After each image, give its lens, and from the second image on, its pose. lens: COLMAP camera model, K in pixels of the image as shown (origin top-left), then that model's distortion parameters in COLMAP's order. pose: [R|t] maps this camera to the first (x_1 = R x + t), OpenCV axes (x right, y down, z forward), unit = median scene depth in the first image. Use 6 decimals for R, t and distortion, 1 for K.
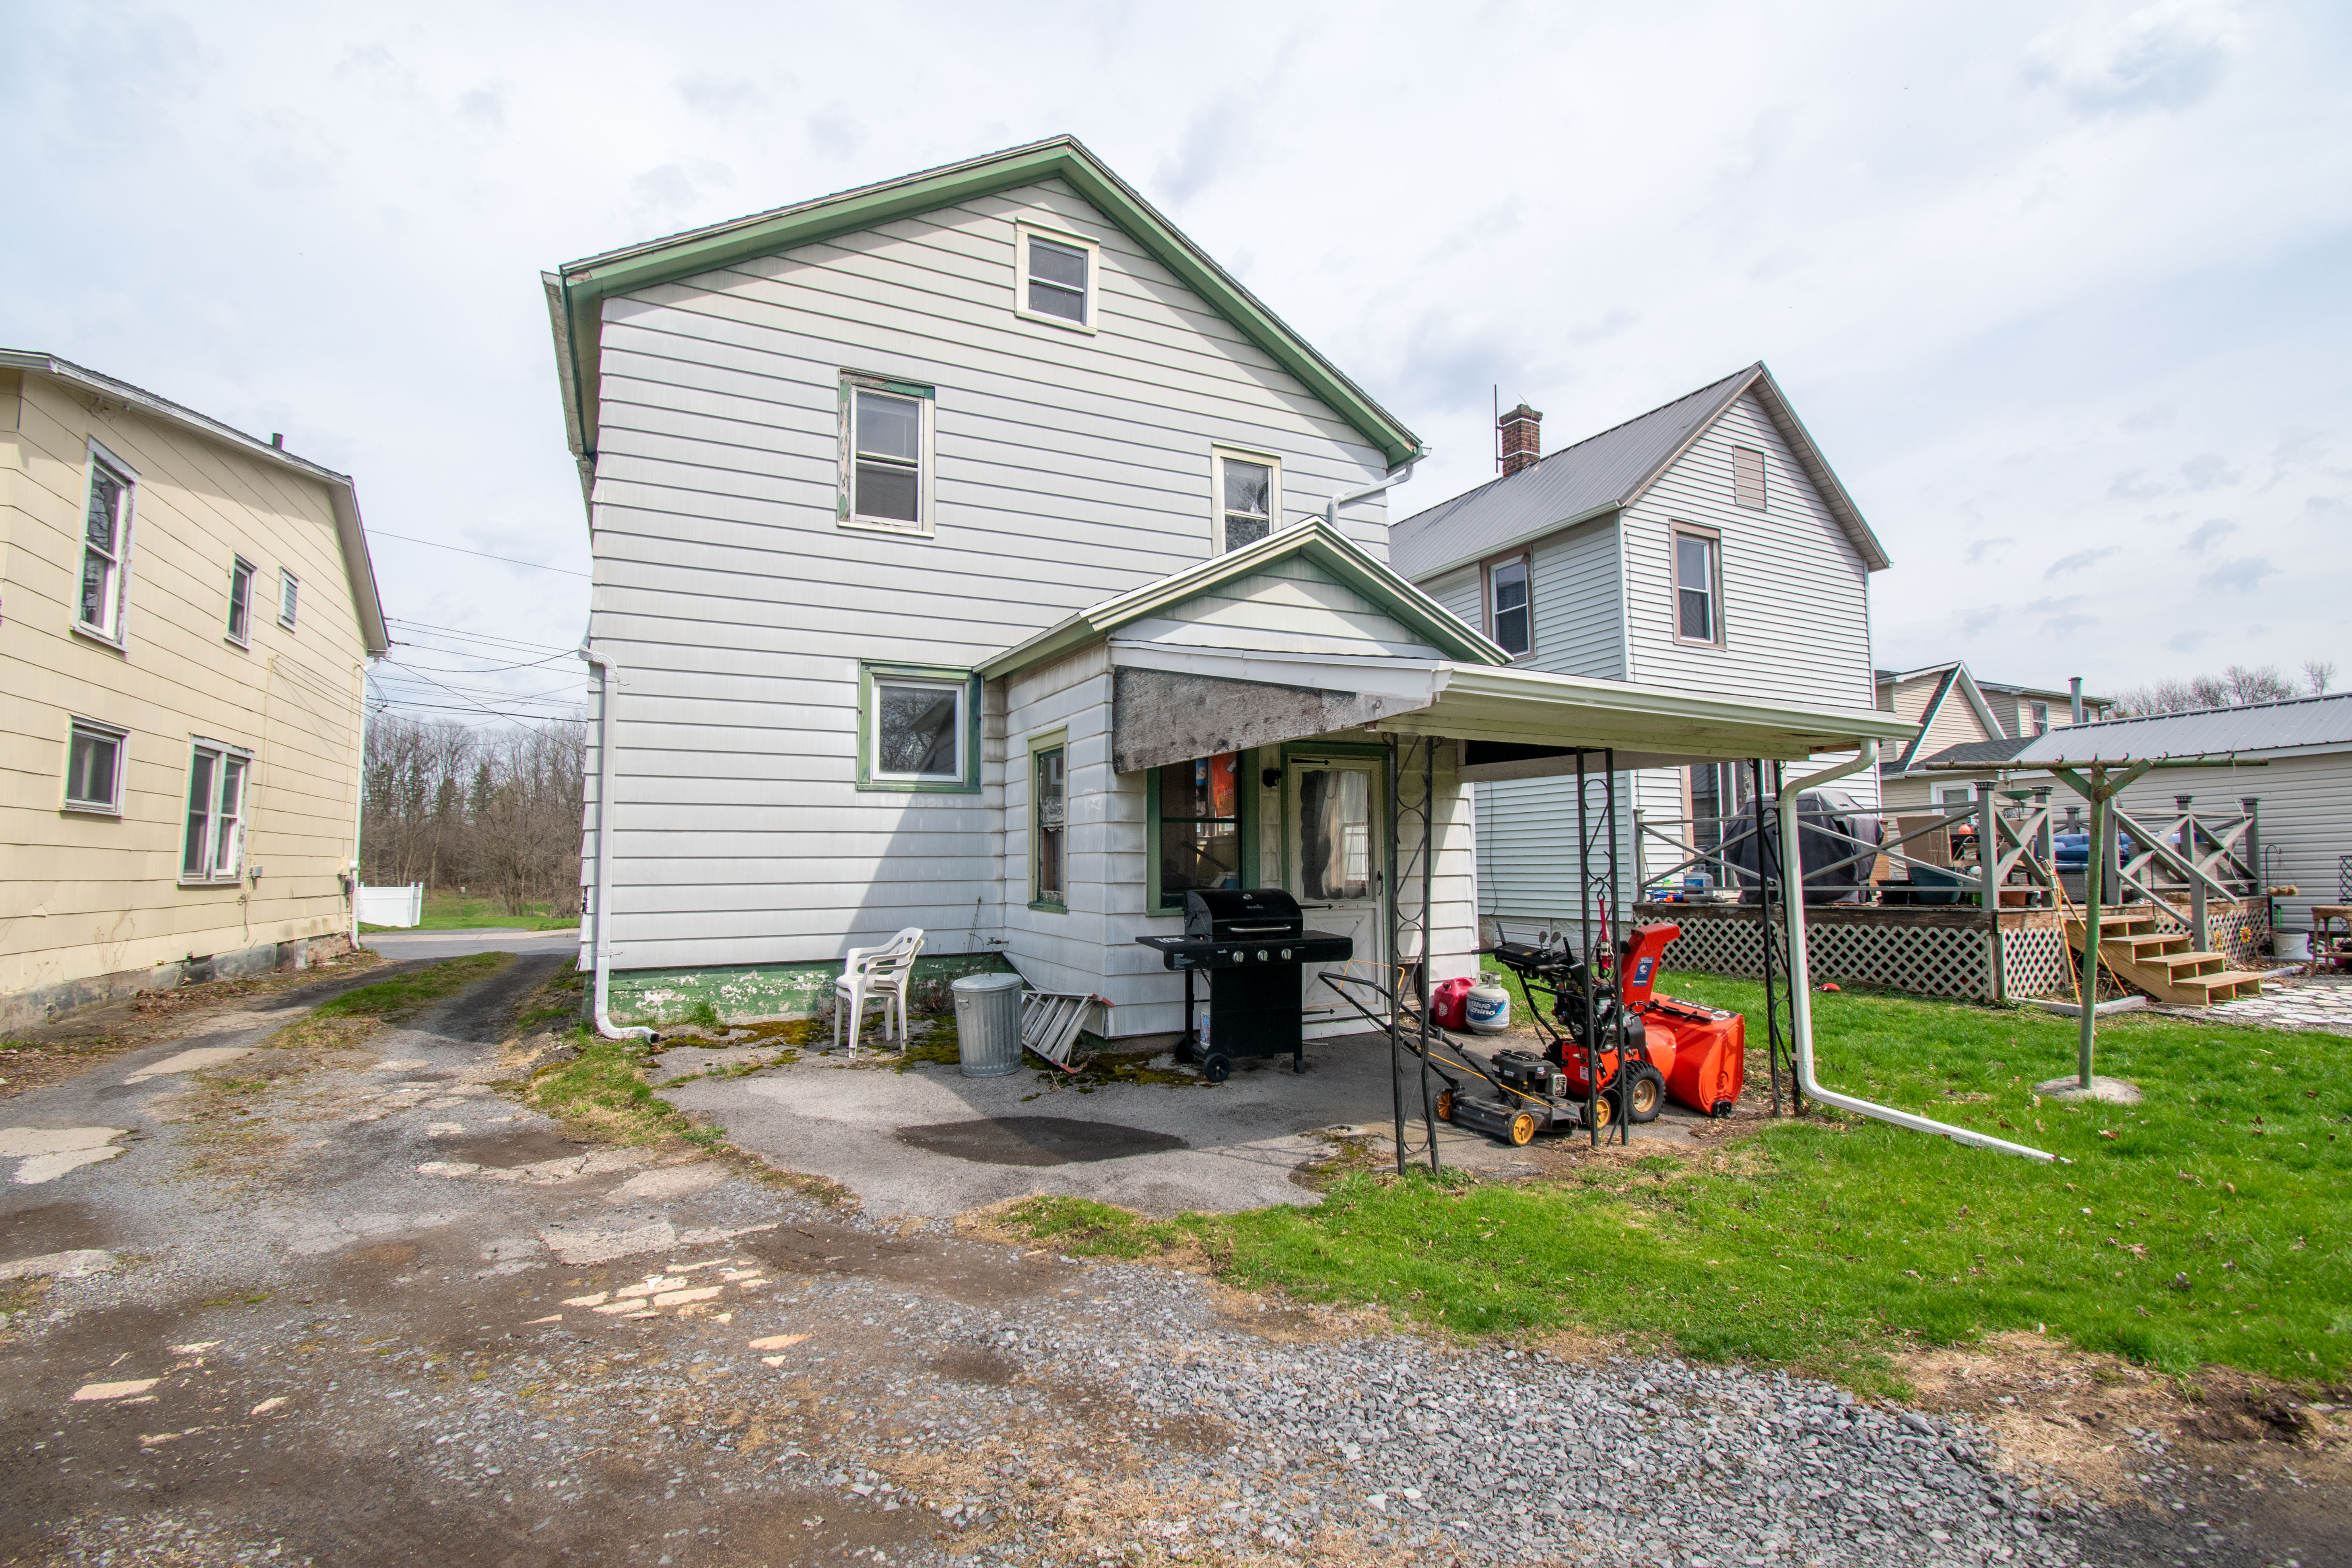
lens RADIAL K [[1013.3, 0, 1163.0], [0, 1013.3, 786.4], [0, 0, 1]] dist [0.020187, -0.024151]
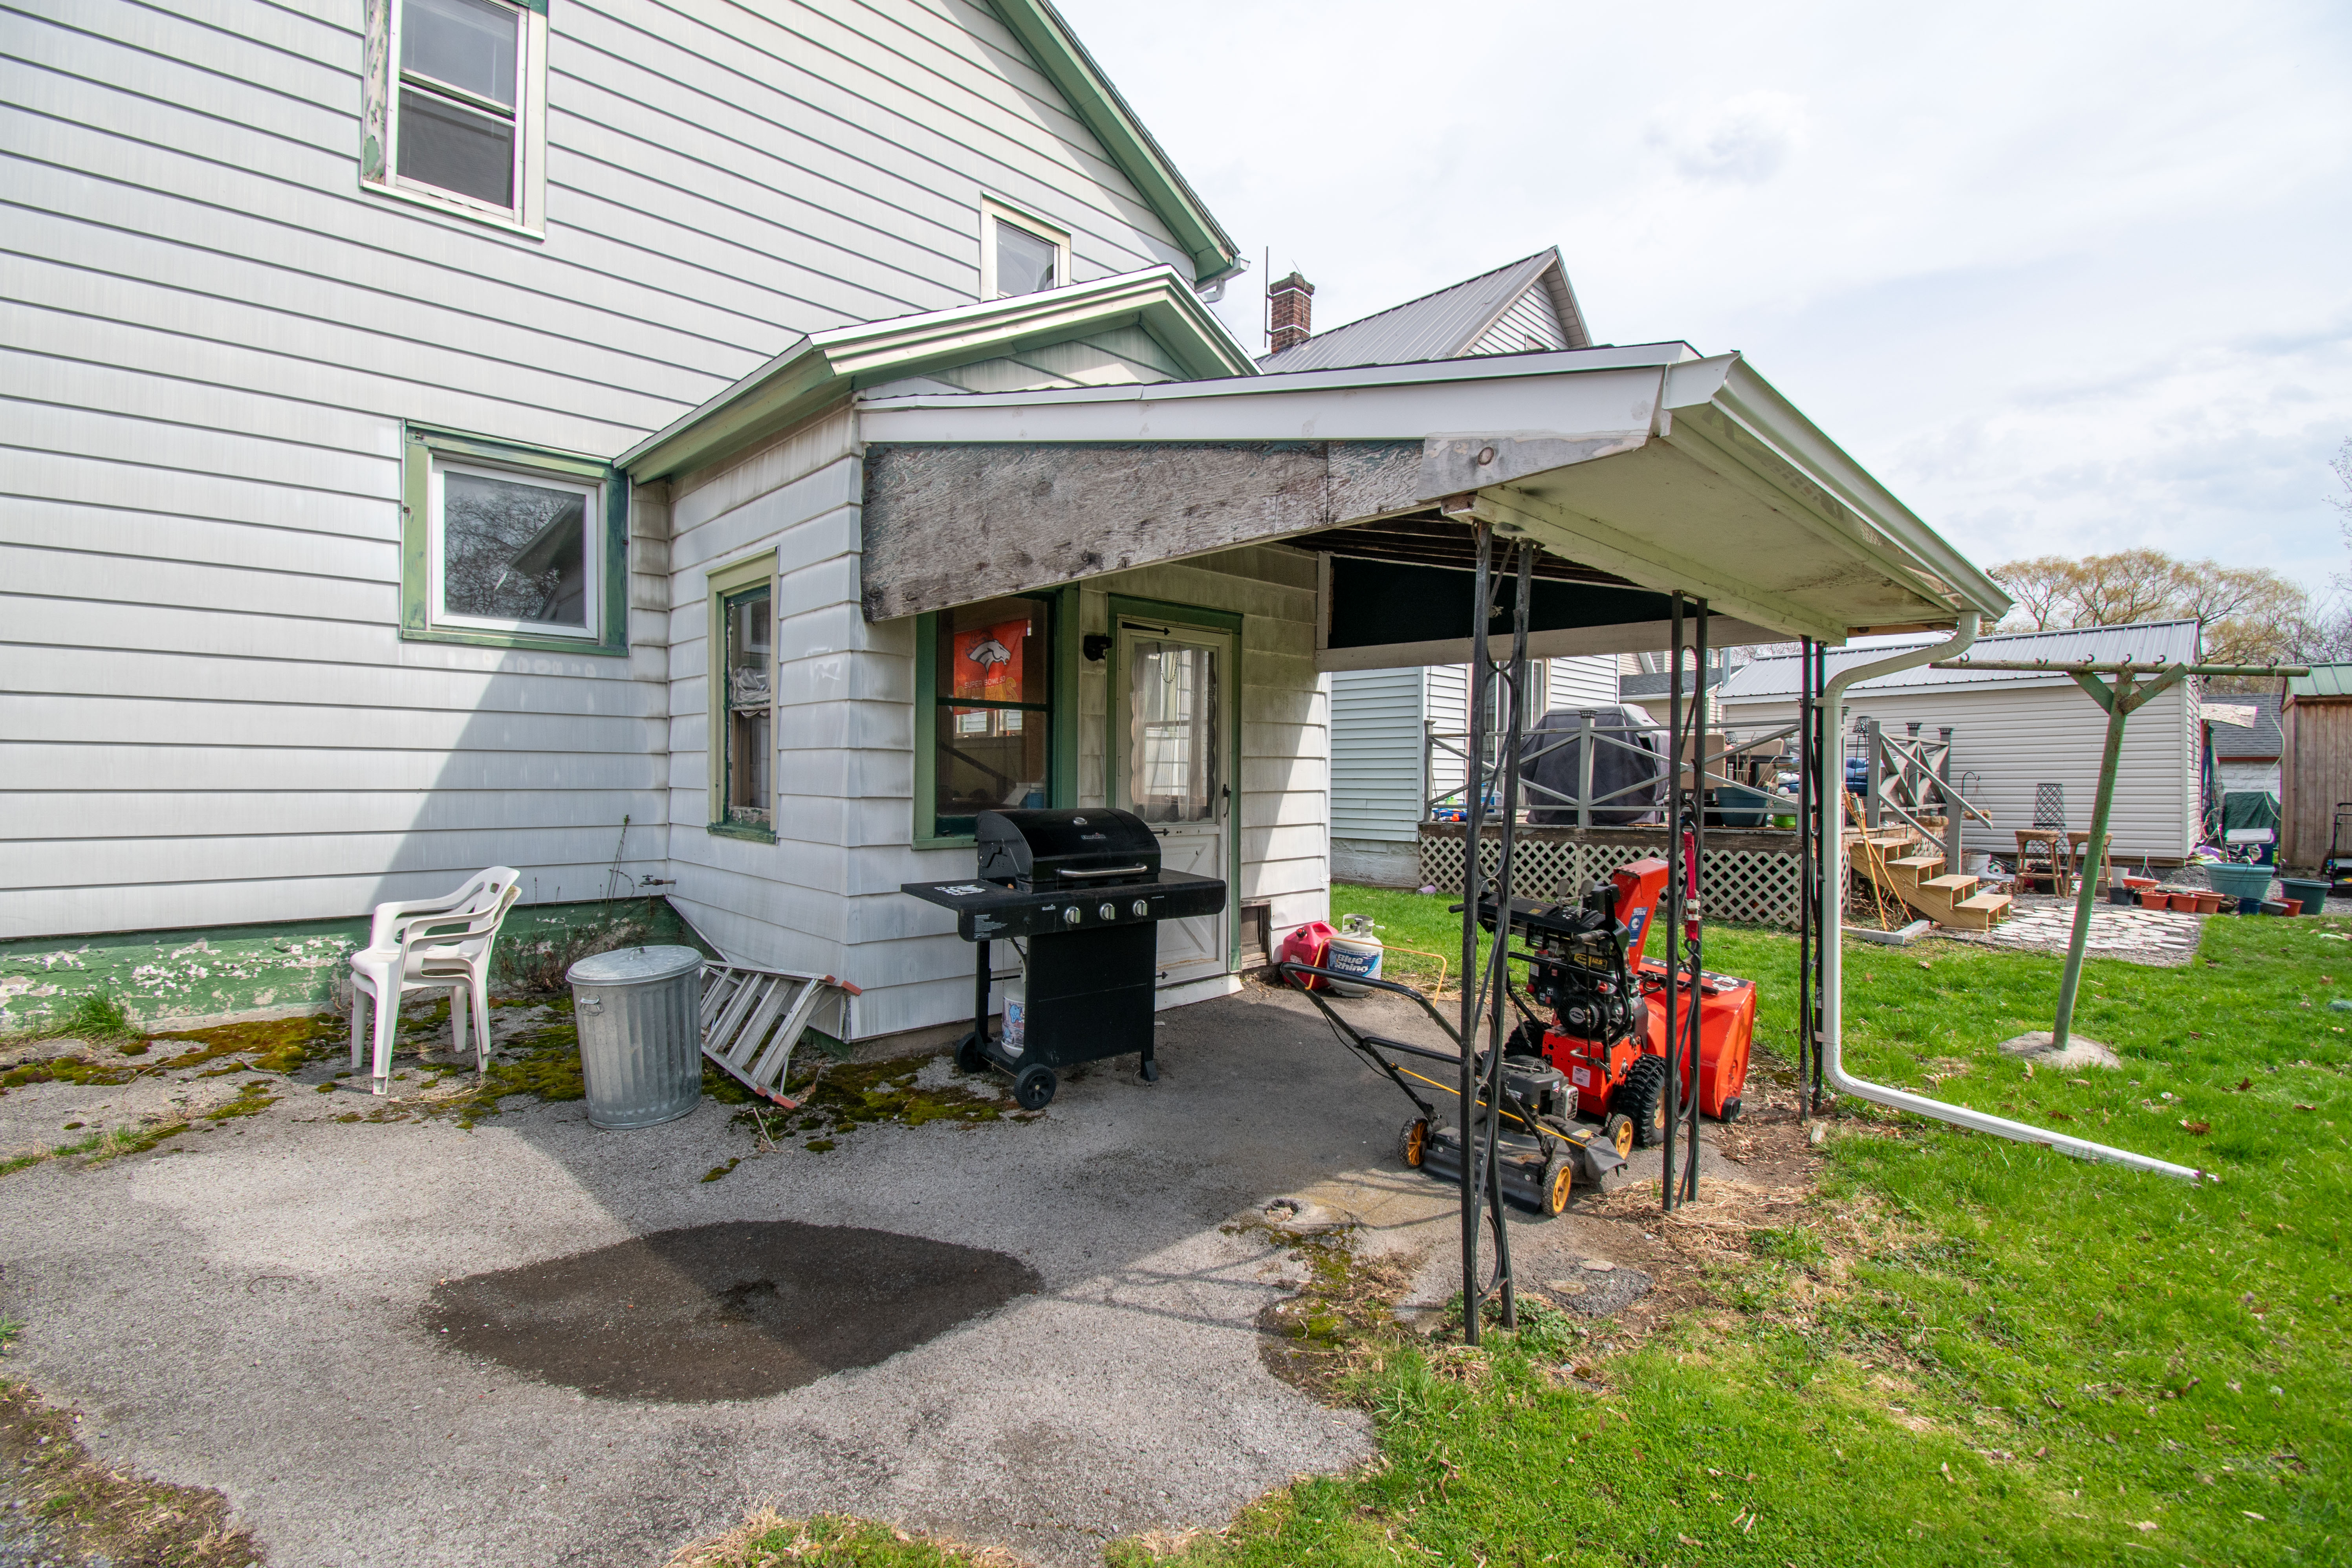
lens RADIAL K [[1013.3, 0, 1163.0], [0, 1013.3, 786.4], [0, 0, 1]] dist [0.020187, -0.024151]
pose [[0.955575, 0.012954, 0.294462, -0.050894], [-0.038553, 0.995944, 0.081297, 0.027503], [-0.292214, -0.089037, 0.952199, 0.320284]]
